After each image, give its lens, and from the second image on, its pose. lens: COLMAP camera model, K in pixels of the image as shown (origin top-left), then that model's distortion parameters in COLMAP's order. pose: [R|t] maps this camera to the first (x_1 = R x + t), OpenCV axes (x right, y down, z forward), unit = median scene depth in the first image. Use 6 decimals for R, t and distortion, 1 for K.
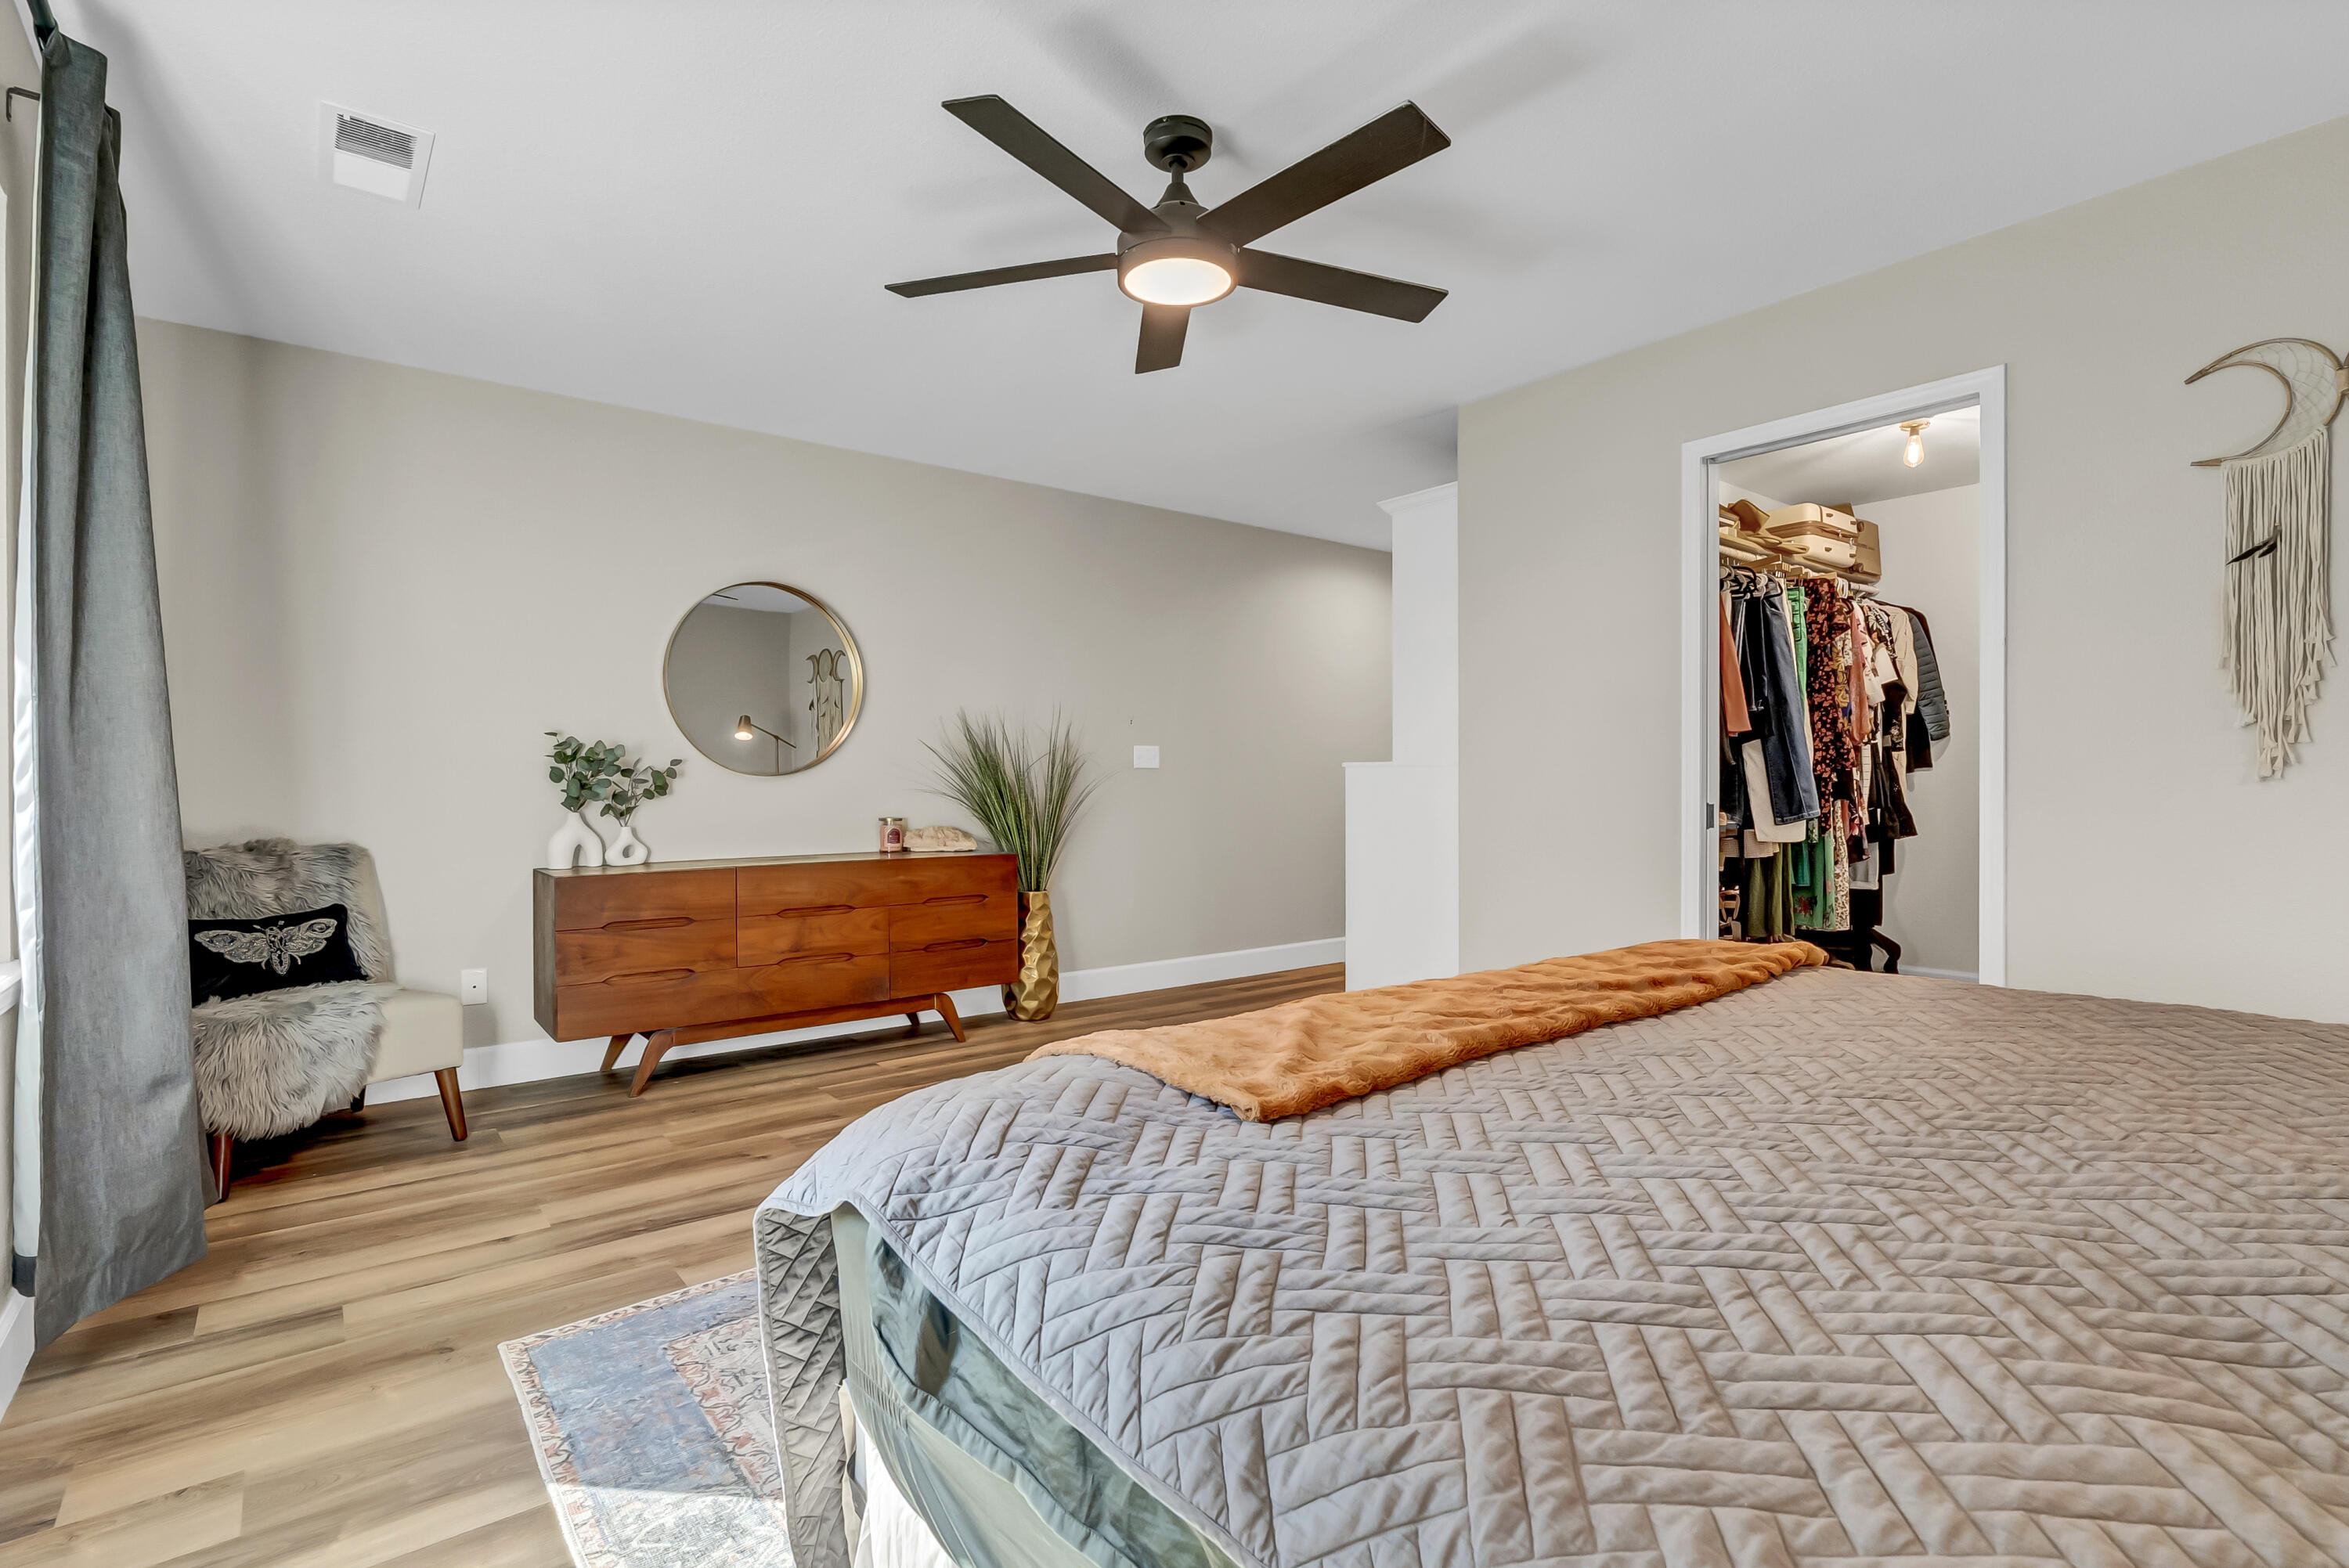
lens RADIAL K [[1095.7, 0, 1175.5], [0, 1095.7, 780.5], [0, 0, 1]] dist [-0.005952, 0.001618]
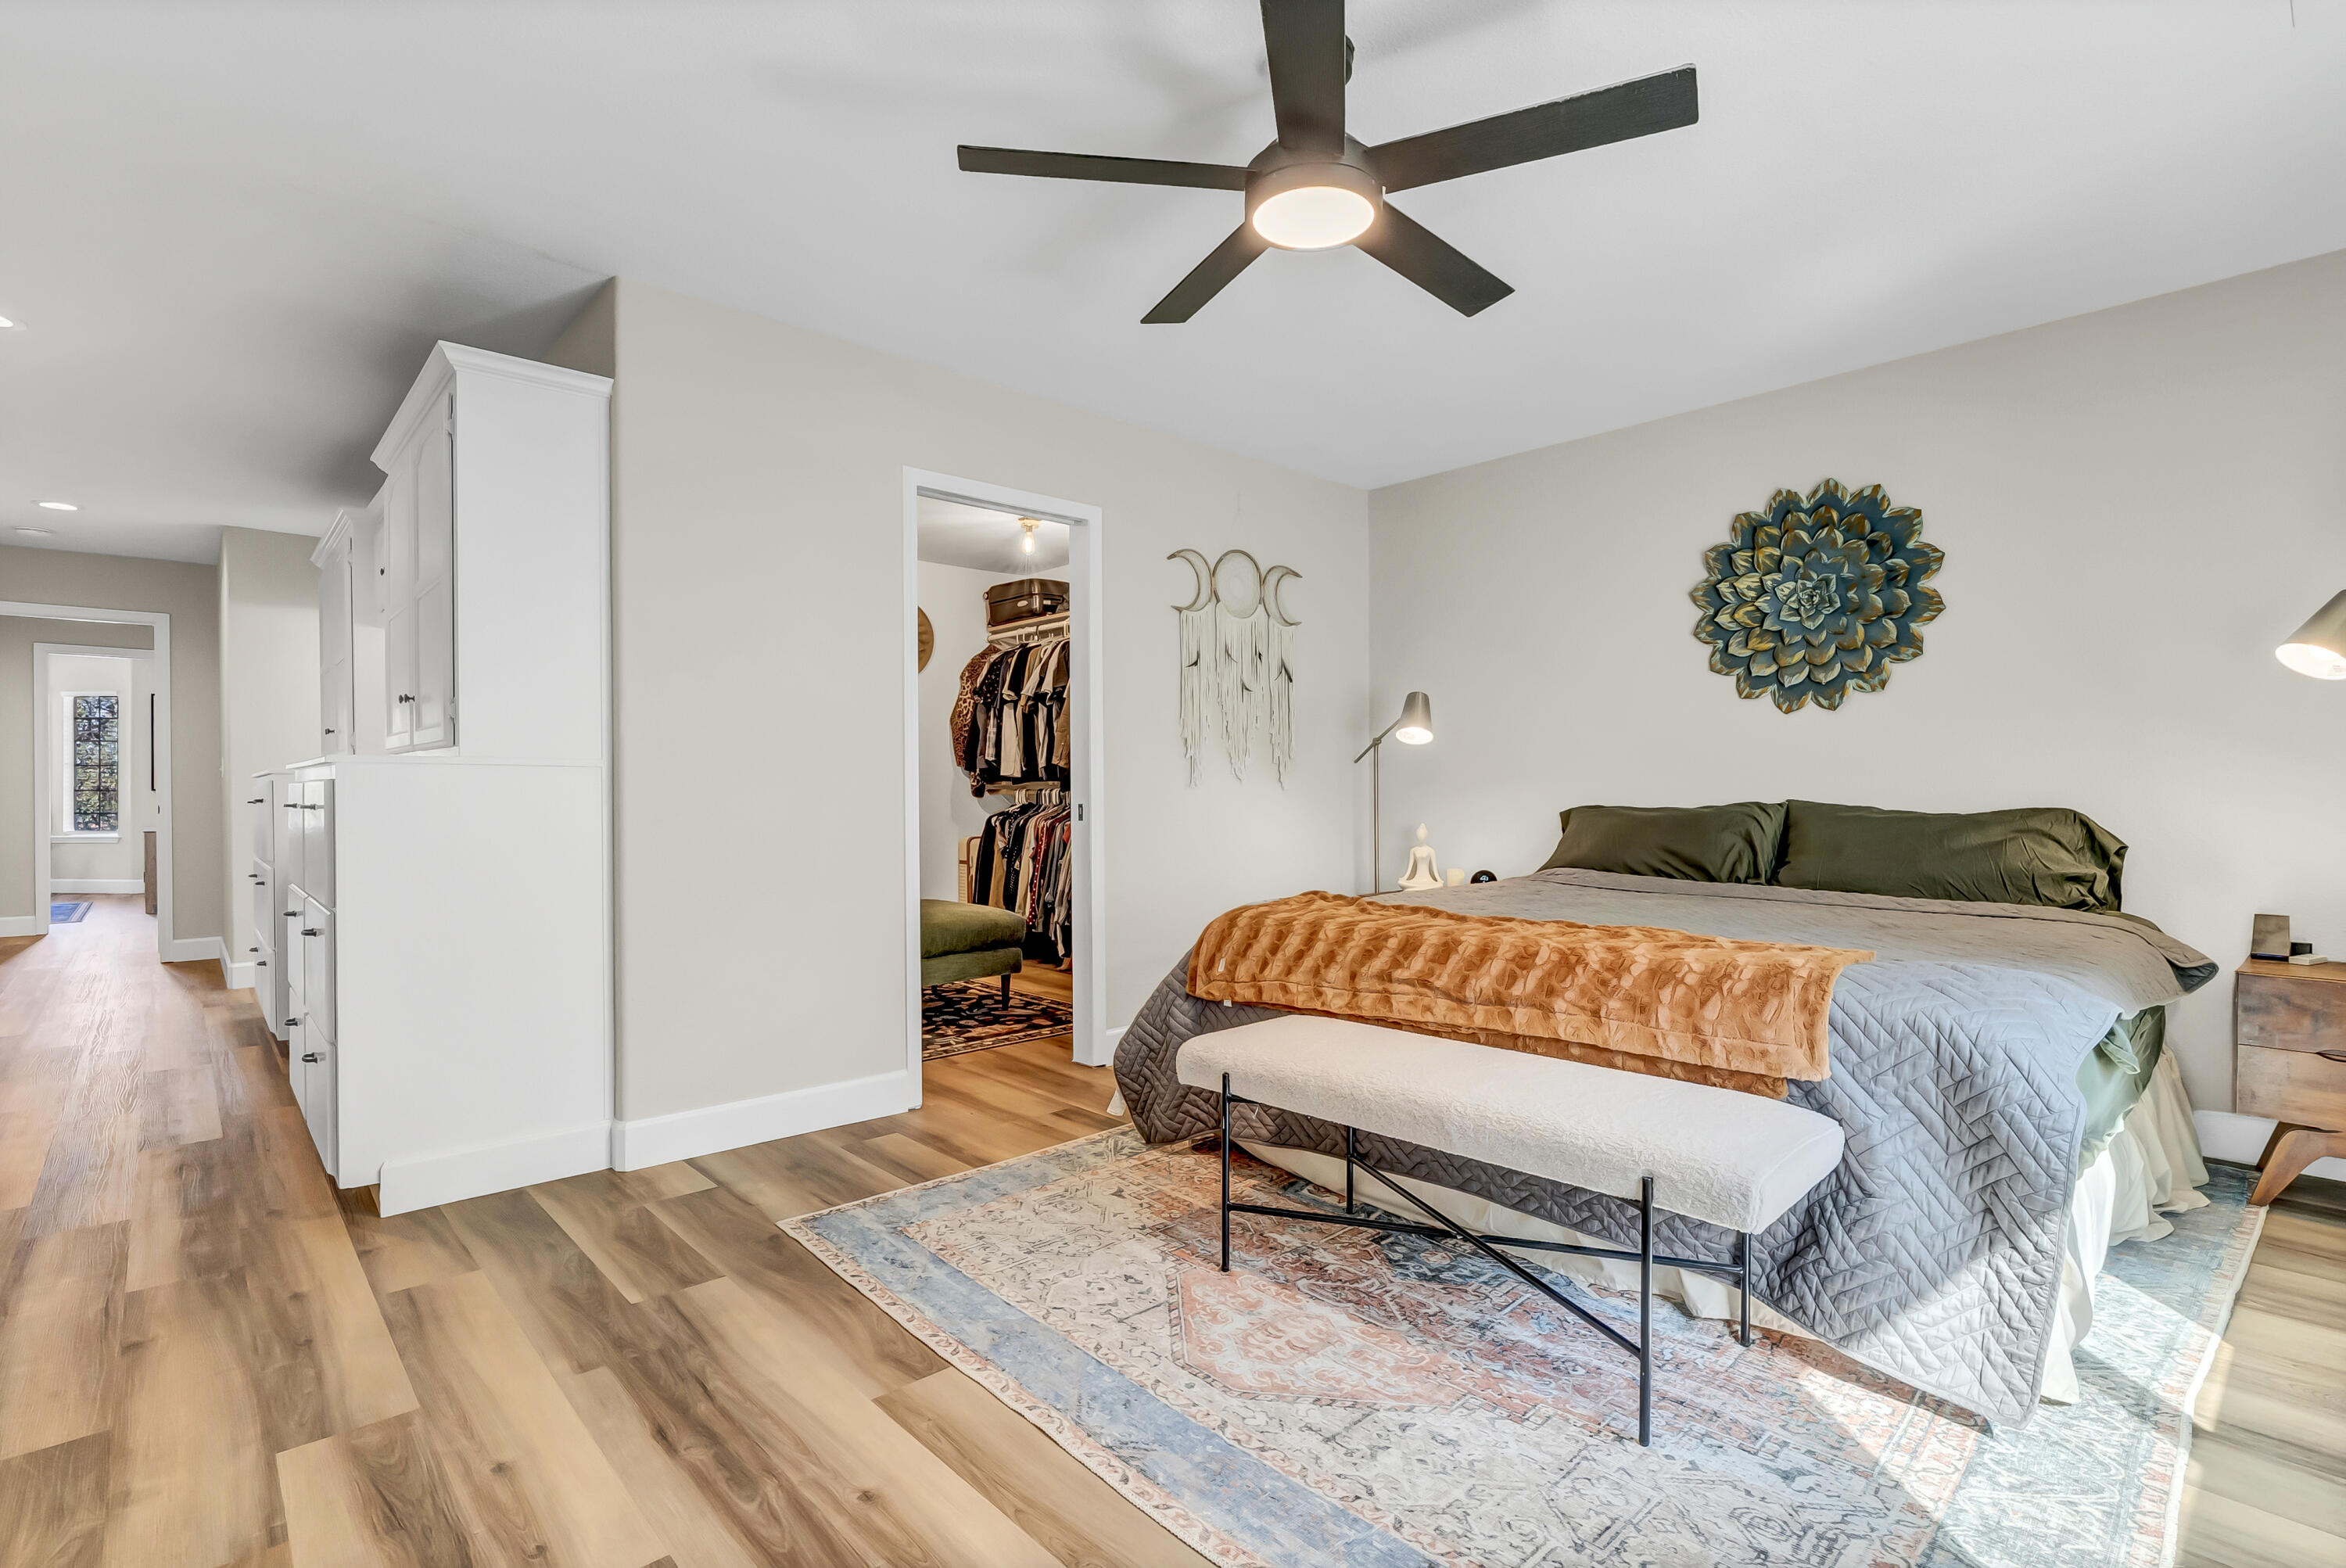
lens RADIAL K [[1094.5, 0, 1174.5], [0, 1094.5, 804.6], [0, 0, 1]] dist [-0.005952, 0.001618]
pose [[-0.077310, -0.011422, 0.996942, -0.683638], [-0.000046, 0.999934, 0.011453, 0.003542], [-0.997007, 0.000840, -0.077305, 0.942253]]
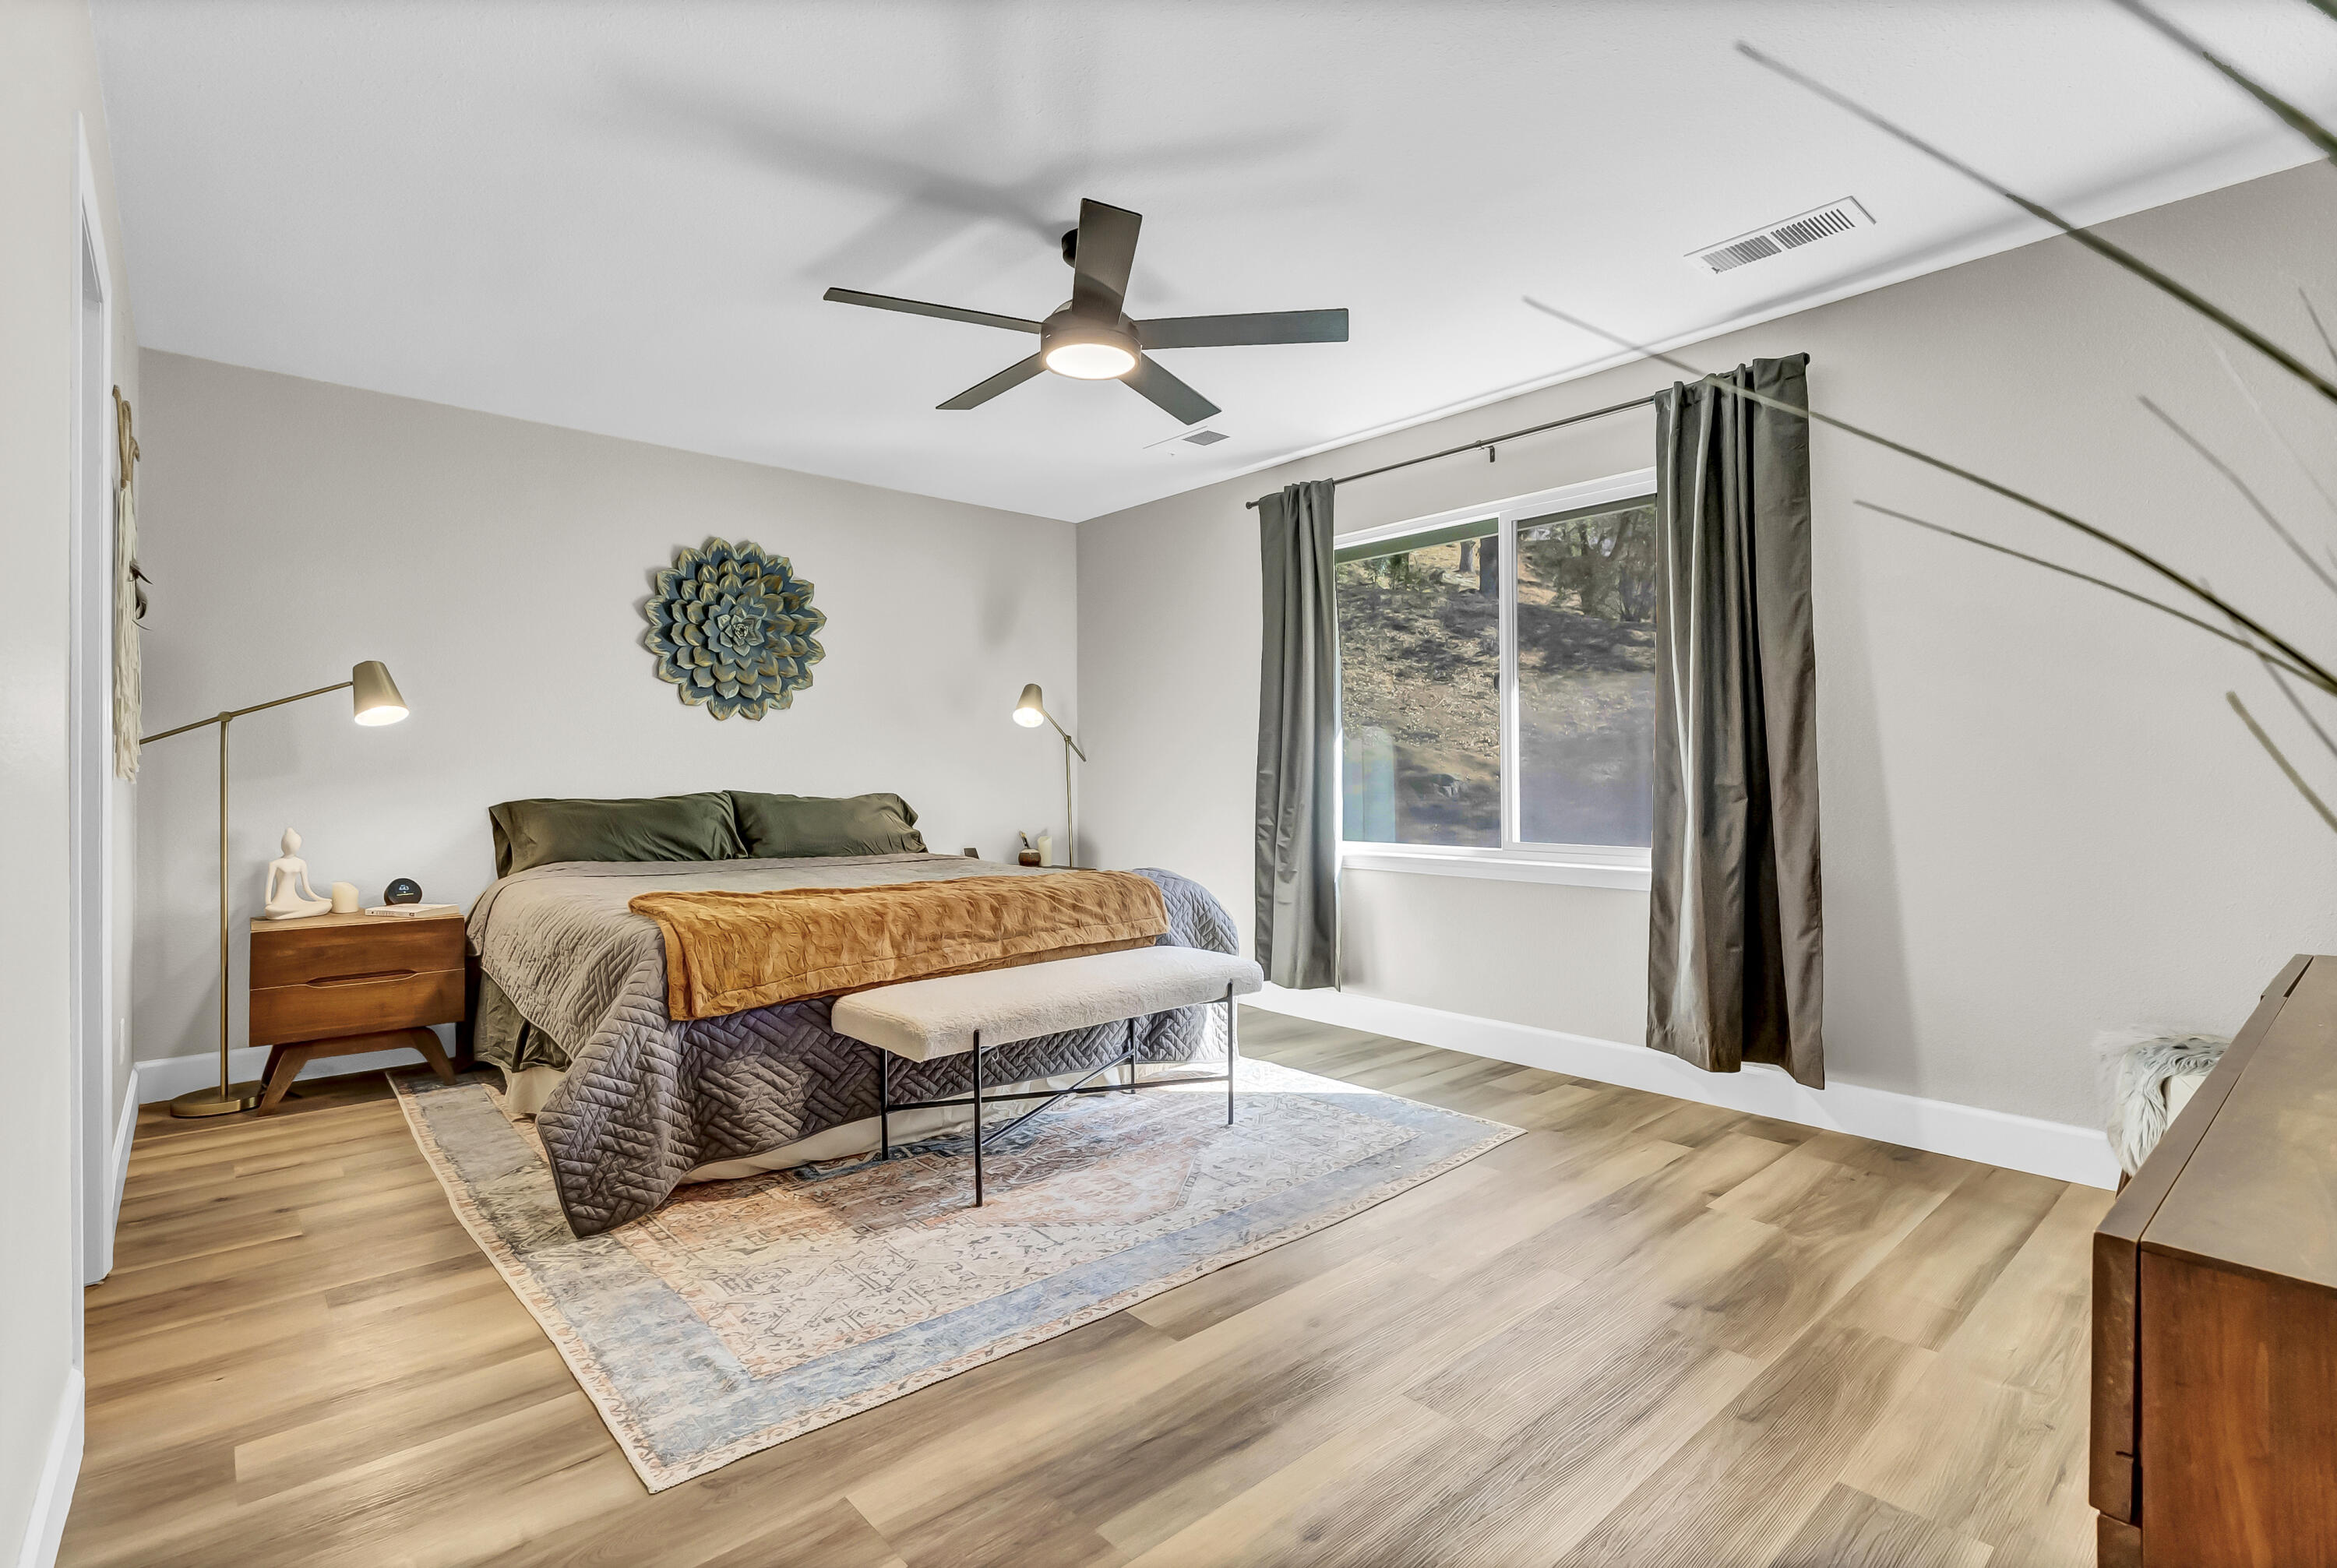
lens RADIAL K [[1090.2, 0, 1159.9], [0, 1090.2, 773.6], [0, 0, 1]] dist [-0.005952, 0.001618]
pose [[-0.998978, 0.007066, -0.044640, -0.010292], [0.007302, 0.999960, -0.005142, 0.001418], [0.044602, -0.005462, -0.998990, 1.747065]]
